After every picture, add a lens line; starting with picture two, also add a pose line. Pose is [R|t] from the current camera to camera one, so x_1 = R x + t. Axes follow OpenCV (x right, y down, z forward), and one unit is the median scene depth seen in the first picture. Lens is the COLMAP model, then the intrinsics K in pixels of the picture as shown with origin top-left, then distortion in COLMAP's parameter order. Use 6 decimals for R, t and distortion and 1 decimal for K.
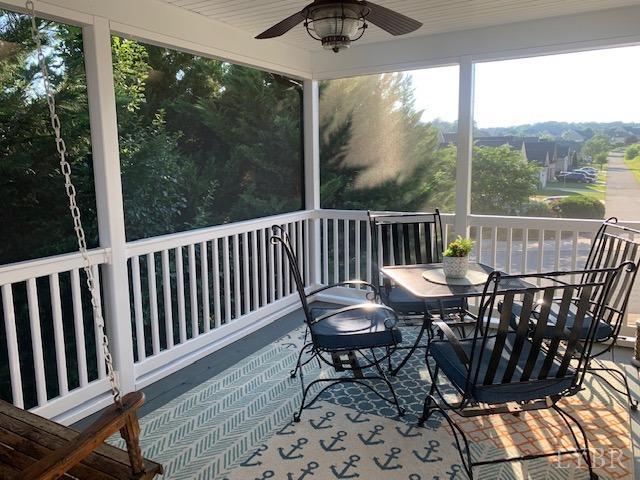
lens RADIAL K [[484.2, 0, 317.6], [0, 484.2, 233.9], [0, 0, 1]] dist [0.039387, -0.046855]
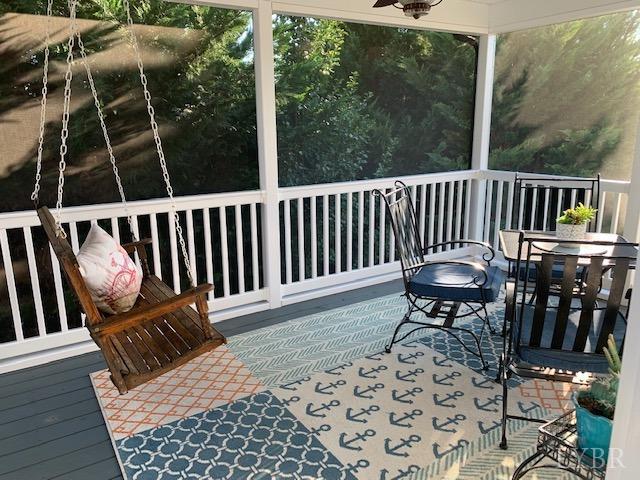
lens RADIAL K [[484.2, 0, 325.3], [0, 484.2, 241.7], [0, 0, 1]] dist [0.039387, -0.046855]
pose [[0.892036, 0.113020, -0.437605, 0.252334], [-0.069011, 0.990936, 0.115254, 0.003632], [0.446664, -0.072611, 0.891750, -0.057376]]
